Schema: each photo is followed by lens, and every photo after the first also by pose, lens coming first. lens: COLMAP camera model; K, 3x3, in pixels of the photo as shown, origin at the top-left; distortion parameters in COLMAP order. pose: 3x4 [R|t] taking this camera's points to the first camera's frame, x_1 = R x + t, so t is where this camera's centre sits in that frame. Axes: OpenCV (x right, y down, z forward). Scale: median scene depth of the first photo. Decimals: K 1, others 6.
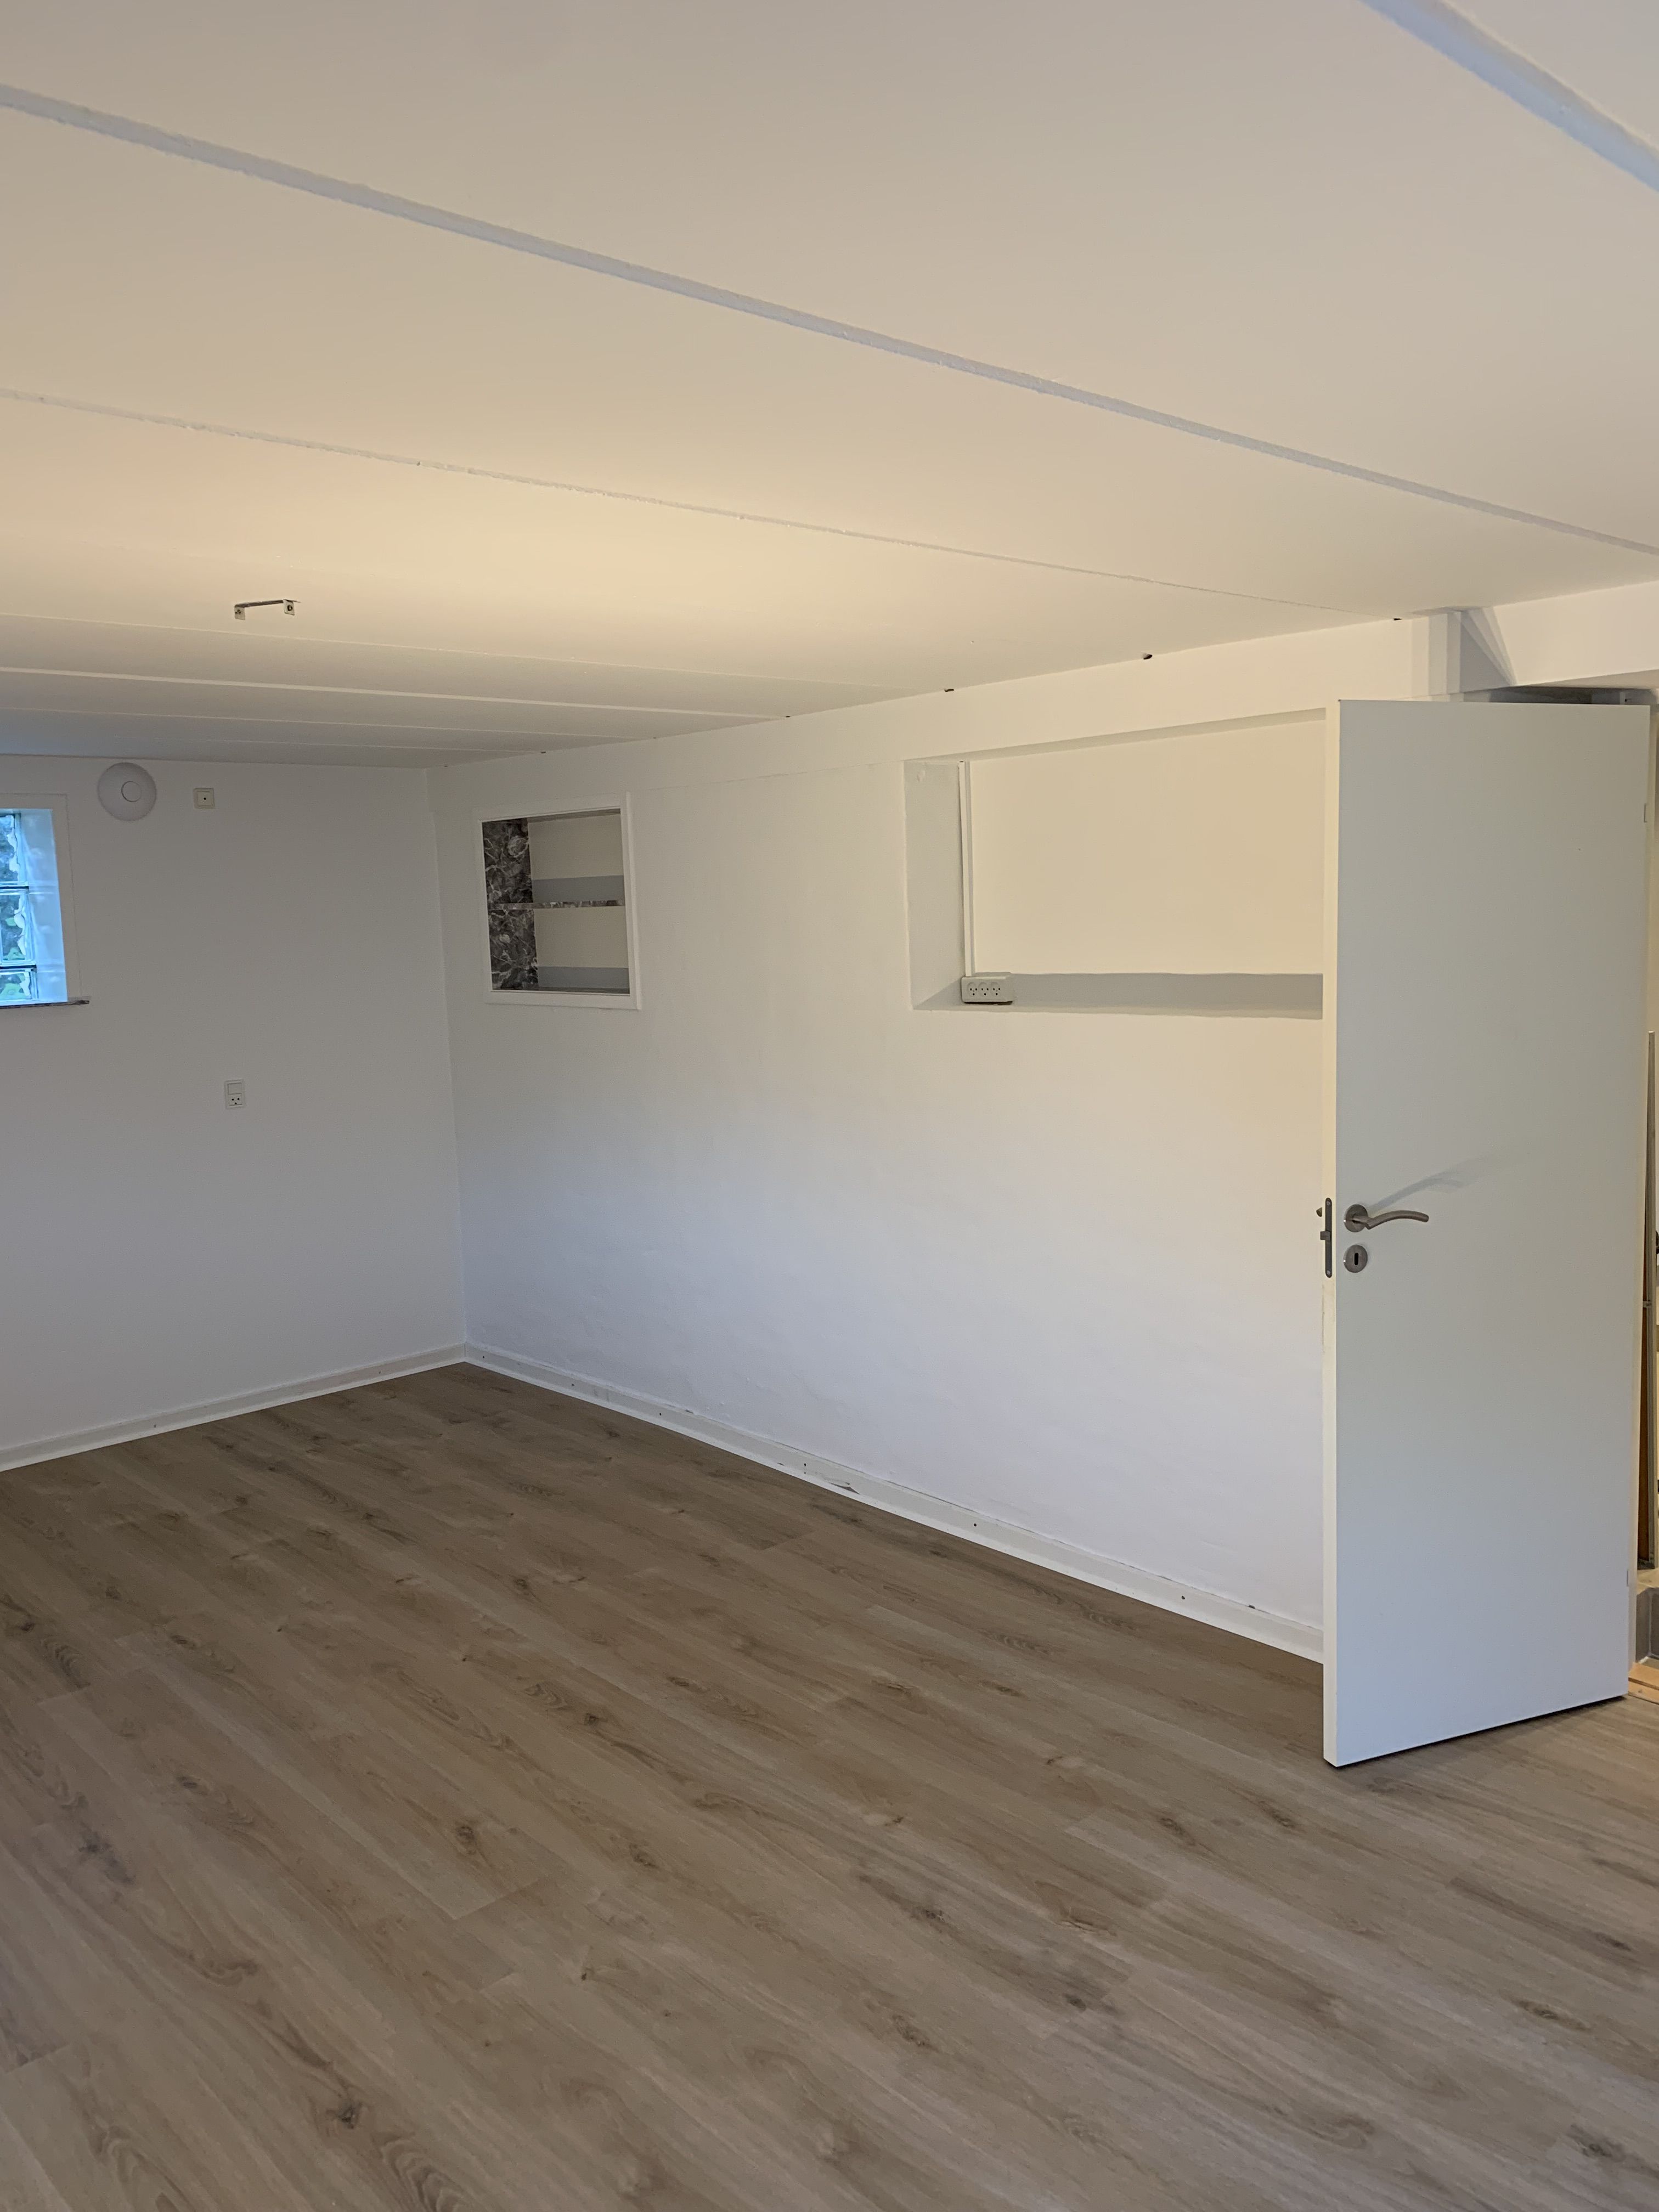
lens RADIAL K [[1701.3, 0, 829.5], [0, 1701.3, 1106.0], [0, 0, 1]] dist [-0.009958, -0.011206]
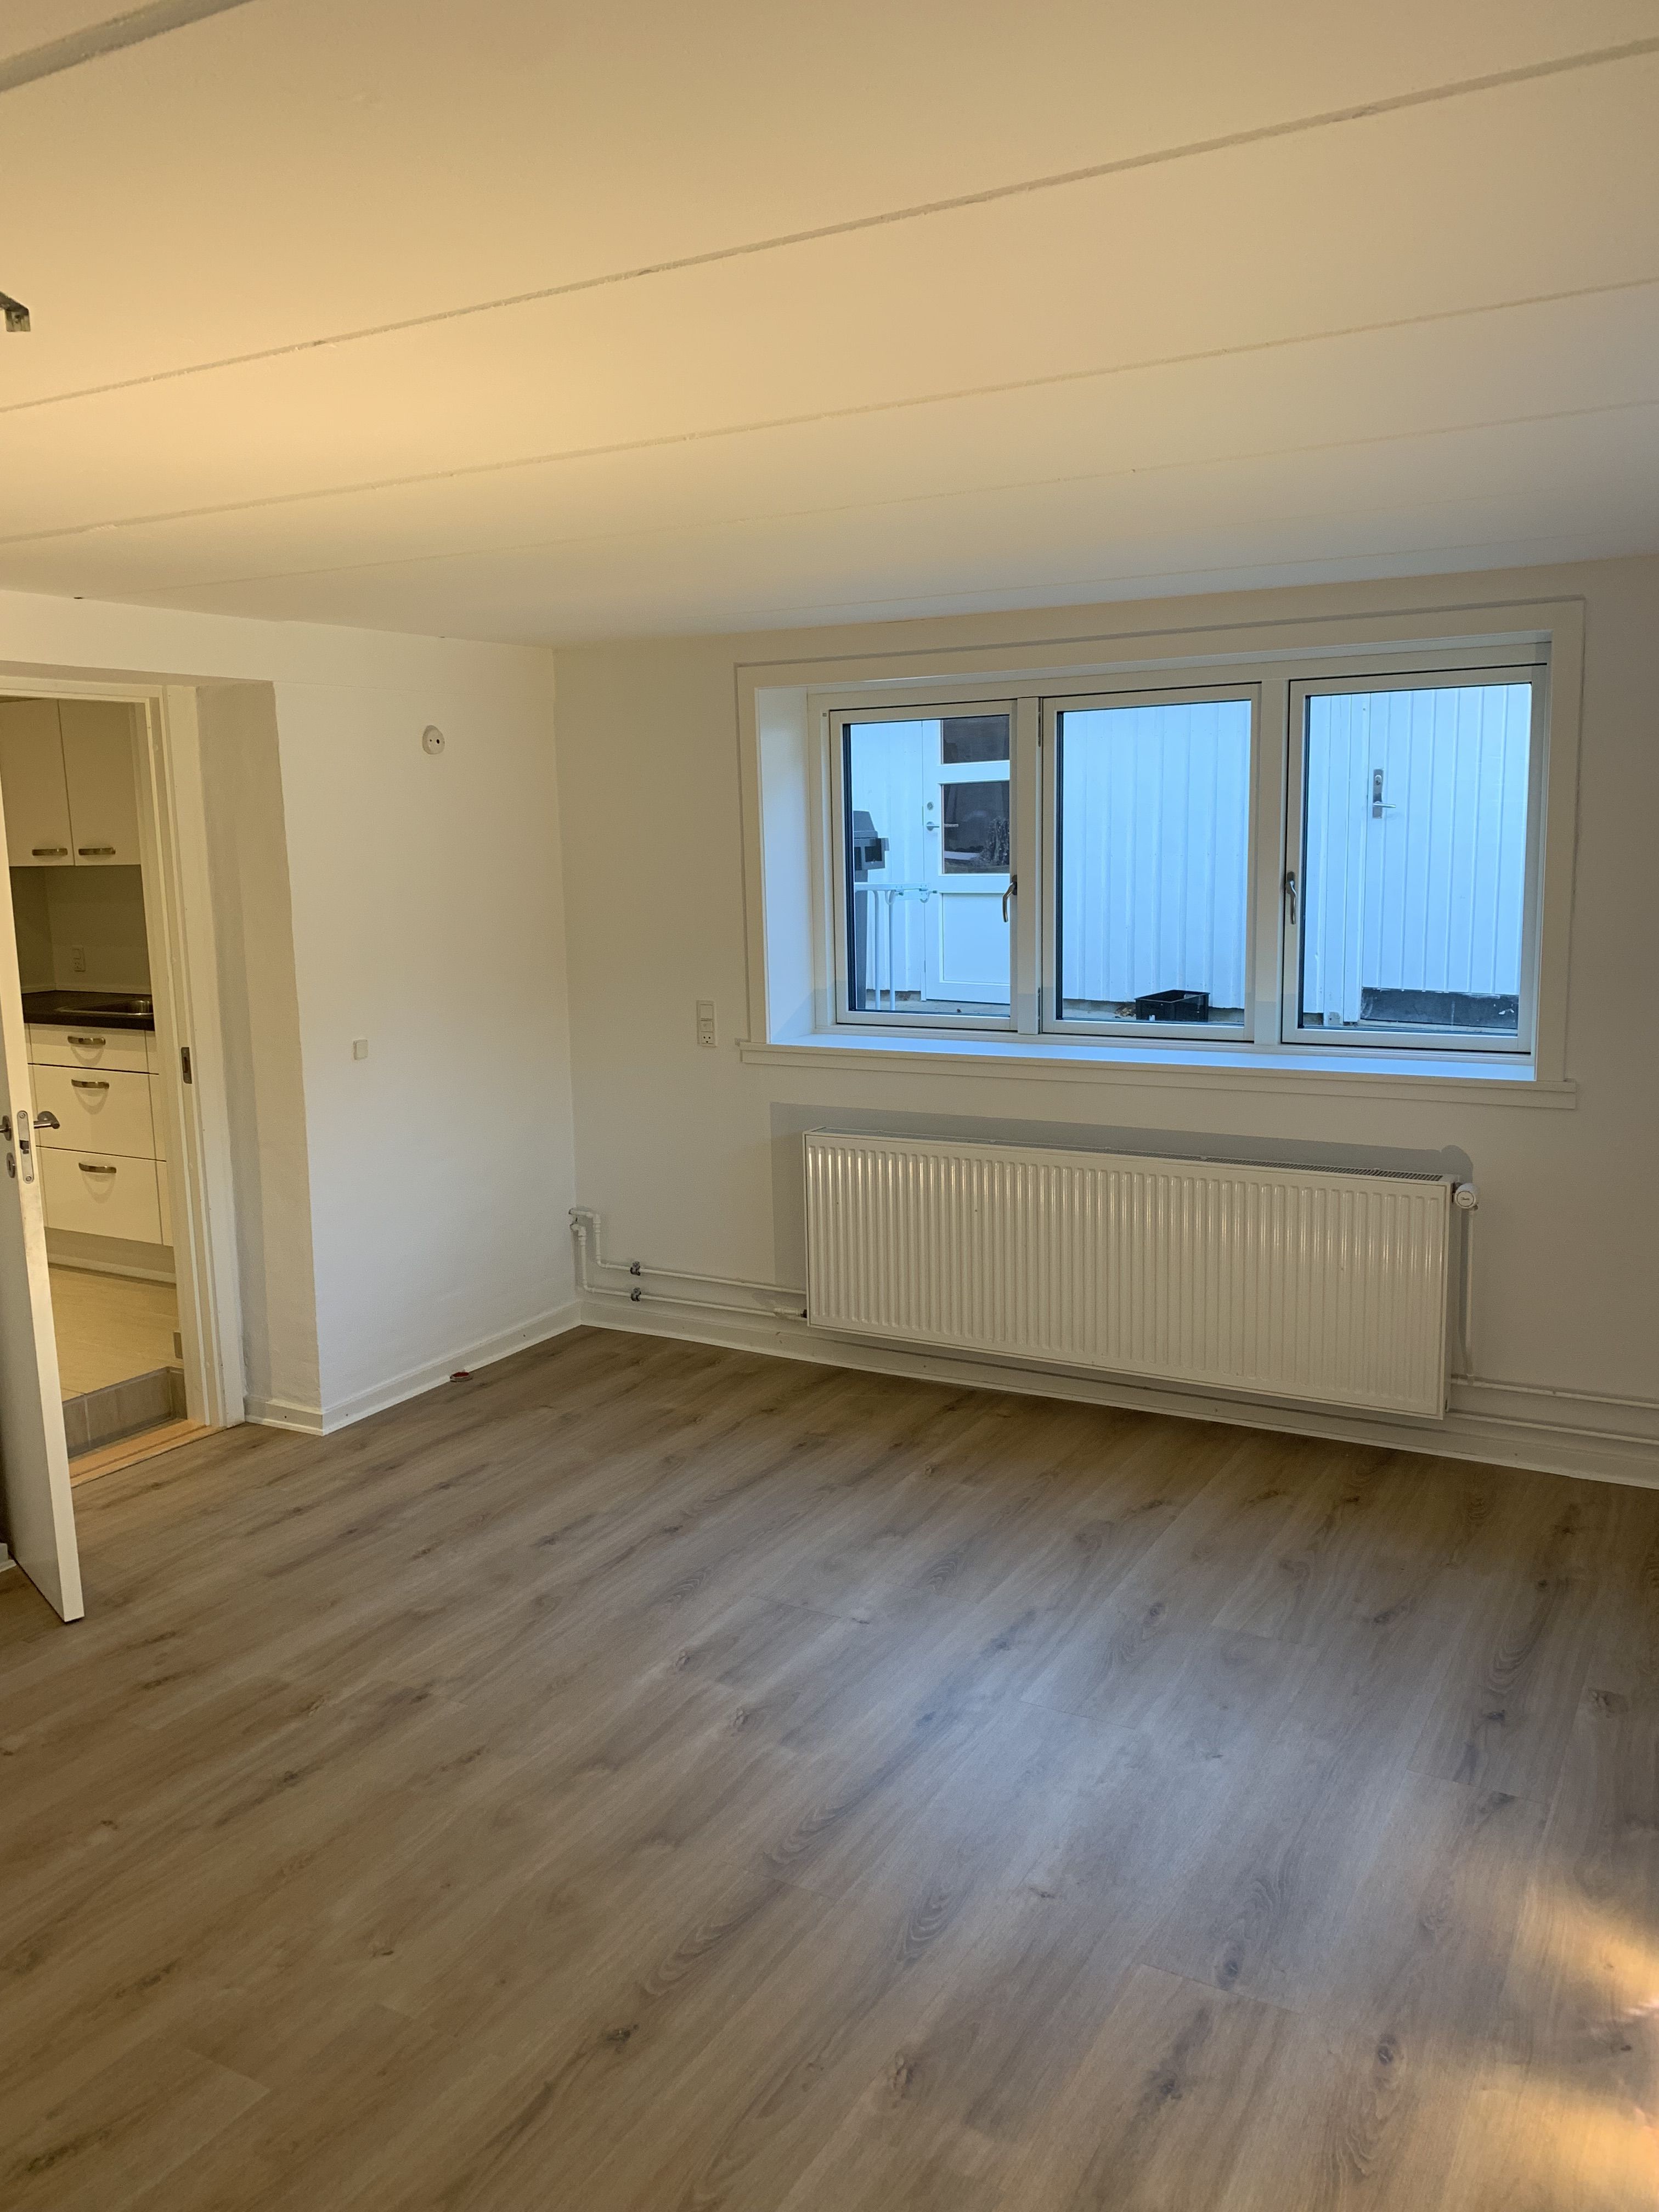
lens RADIAL K [[1701.3, 0, 829.5], [0, 1701.3, 1106.0], [0, 0, 1]] dist [-0.009958, -0.011206]
pose [[-0.306114, -0.121831, 0.944167, -1.639806], [0.131914, 0.976782, 0.168808, -0.132871], [-0.942811, 0.176224, -0.282935, 1.453017]]
